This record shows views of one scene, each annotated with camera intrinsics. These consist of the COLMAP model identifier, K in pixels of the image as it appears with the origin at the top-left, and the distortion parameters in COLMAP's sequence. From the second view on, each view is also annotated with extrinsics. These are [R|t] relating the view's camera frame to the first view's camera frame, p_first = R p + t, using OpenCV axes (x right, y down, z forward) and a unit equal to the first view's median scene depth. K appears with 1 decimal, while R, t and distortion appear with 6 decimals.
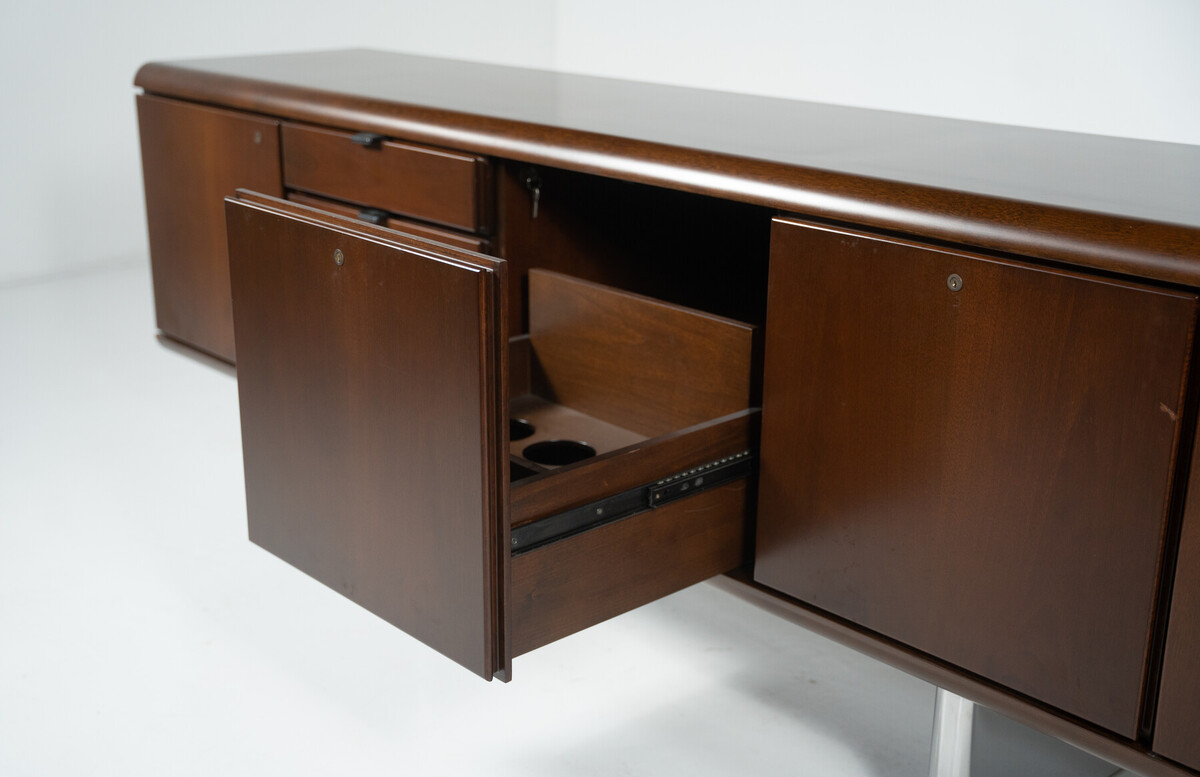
lens RADIAL K [[1483.0, 0, 603.5], [0, 1483.0, 403.2], [0, 0, 1]] dist [0.025280, 0.000000]
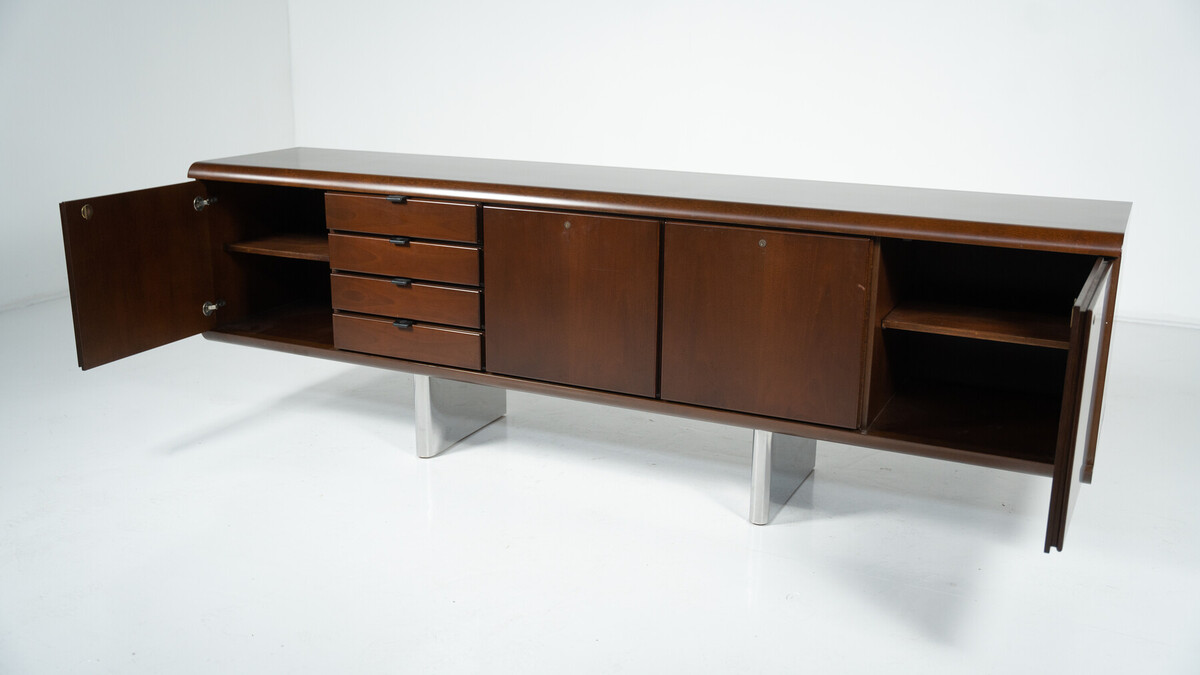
lens RADIAL K [[1181.7, 0, 598.7], [0, 1181.7, 325.7], [0, 0, 1]] dist [-0.038850, 0.000000]
pose [[0.933031, -0.097962, 0.346204, -0.474087], [0.116417, 0.992657, -0.032863, 0.055678], [-0.340442, 0.070966, 0.937584, -0.452668]]
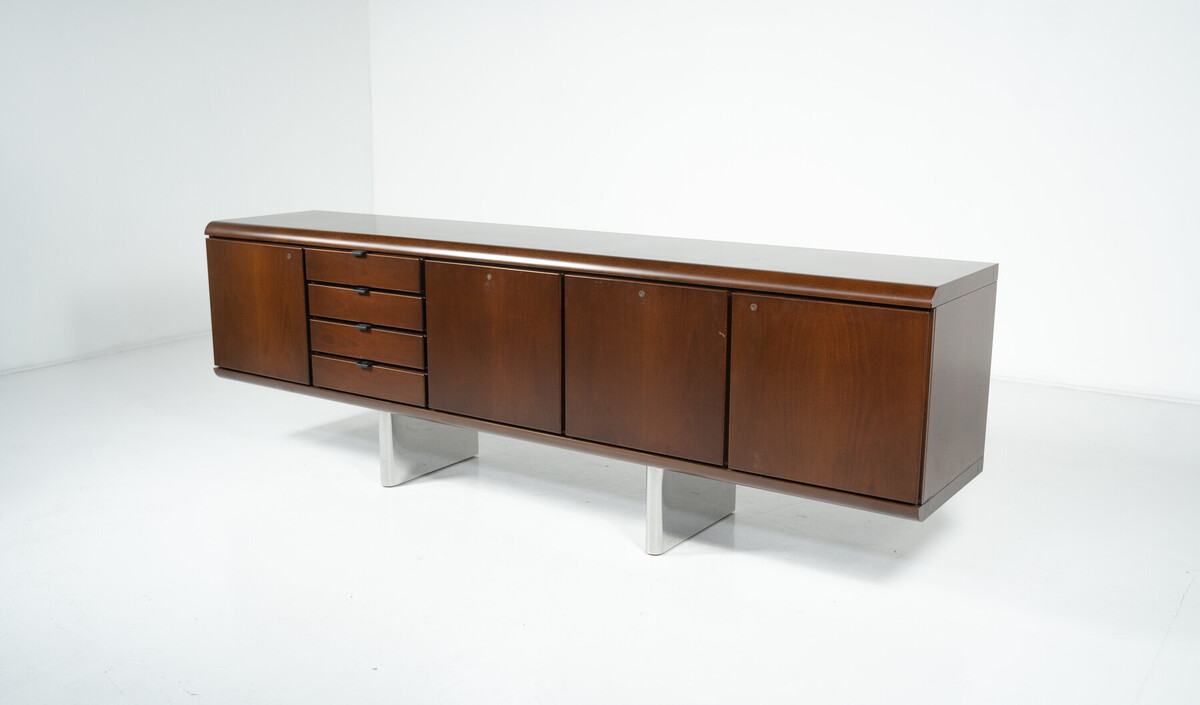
lens RADIAL K [[1236.7, 0, 588.9], [0, 1236.7, 362.7], [0, 0, 1]] dist [-0.077476, 0.000000]
pose [[0.980044, -0.057031, 0.190422, -0.192537], [0.075006, 0.993243, -0.088558, 0.159045], [-0.184084, 0.101073, 0.977700, -0.765846]]
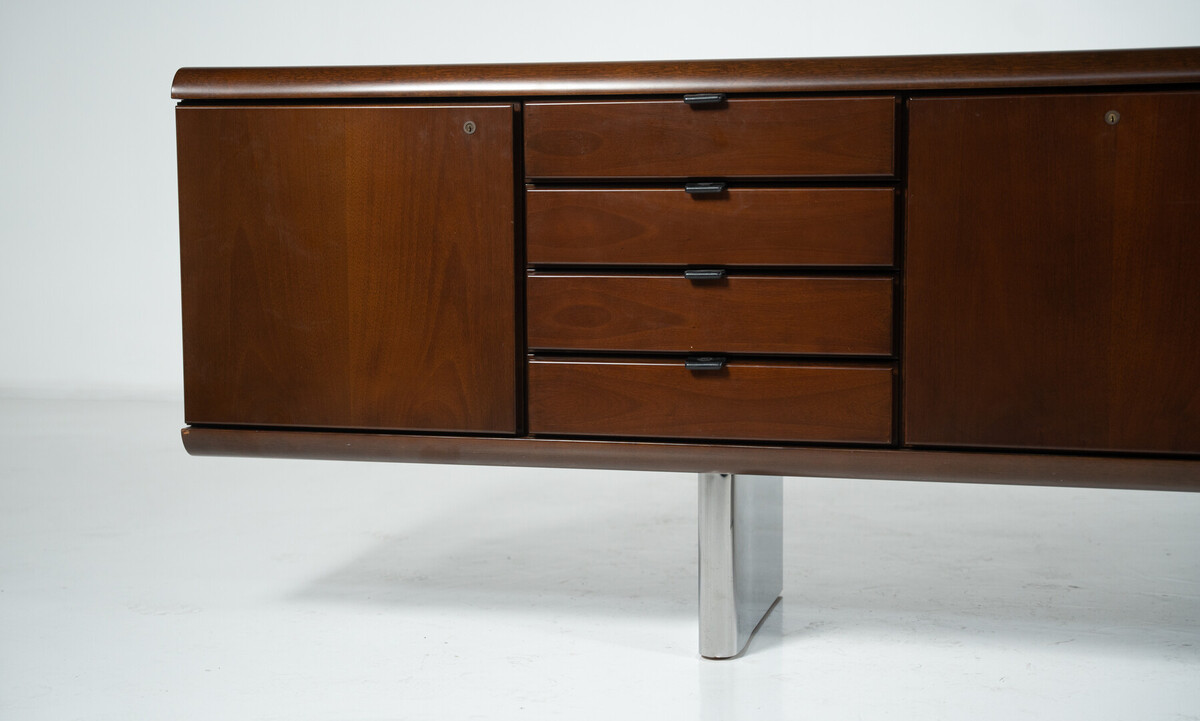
lens RADIAL K [[2063.5, 0, 558.9], [0, 2063.5, 373.9], [0, 0, 1]] dist [0.181484, 0.000000]
pose [[0.839419, -0.068351, 0.539169, -0.972716], [0.181501, 0.970359, -0.159562, 0.173560], [-0.512282, 0.231799, 0.826944, 0.067288]]
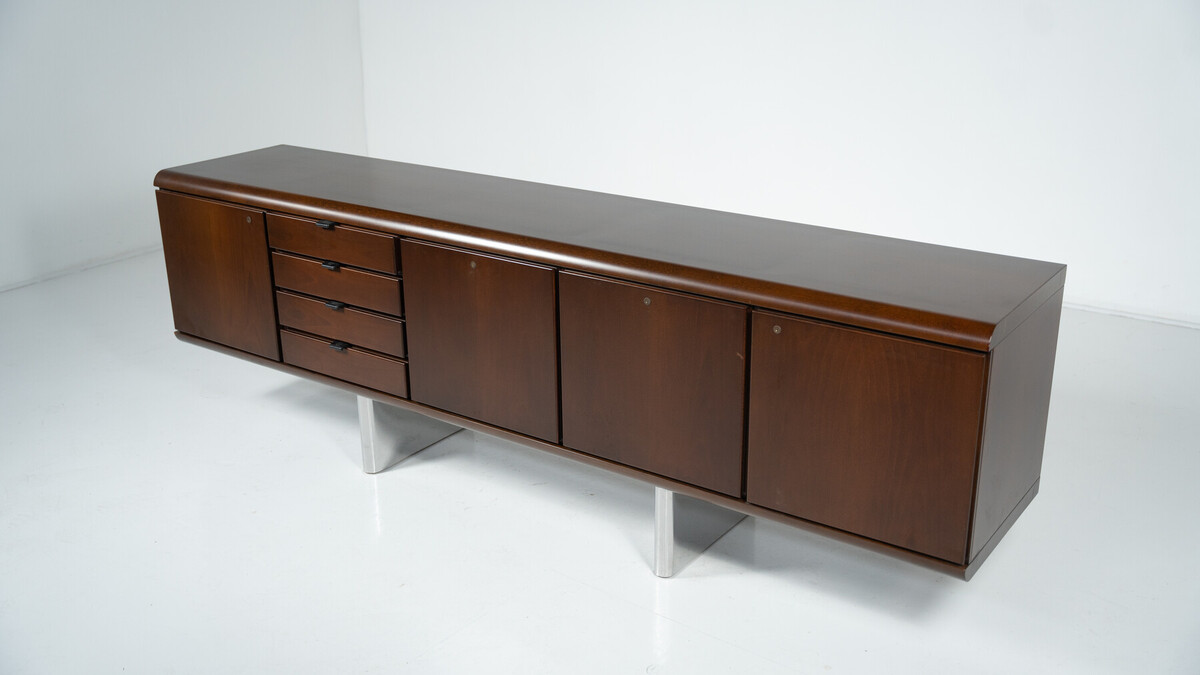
lens RADIAL K [[1259.5, 0, 596.1], [0, 1259.5, 339.5], [0, 0, 1]] dist [-0.021110, 0.000000]
pose [[0.981161, -0.091518, 0.170142, -0.116884], [0.085146, 0.995379, 0.044397, -0.084222], [-0.173419, -0.029073, 0.984419, -0.603675]]
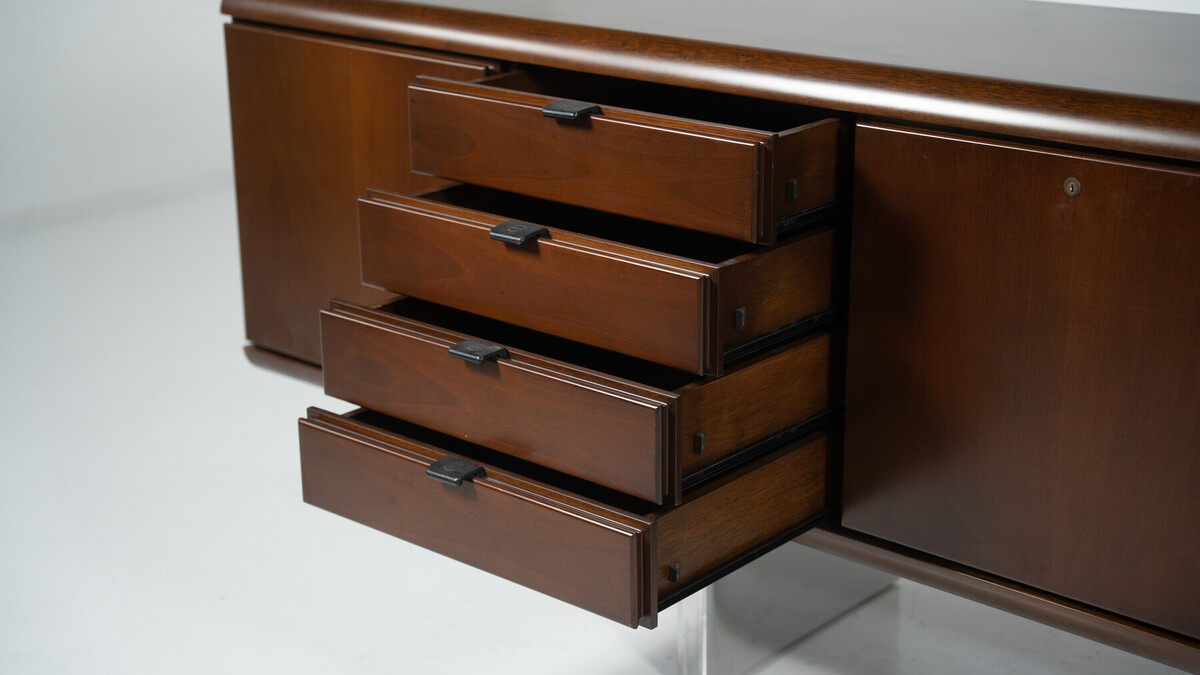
lens RADIAL K [[1977.9, 0, 606.2], [0, 1977.9, 326.7], [0, 0, 1]] dist [0.172348, 0.000000]
pose [[0.994588, -0.044912, 0.093693, -0.300197], [0.045806, 0.998923, -0.007408, -0.057191], [-0.093259, 0.011660, 0.995574, 0.010257]]
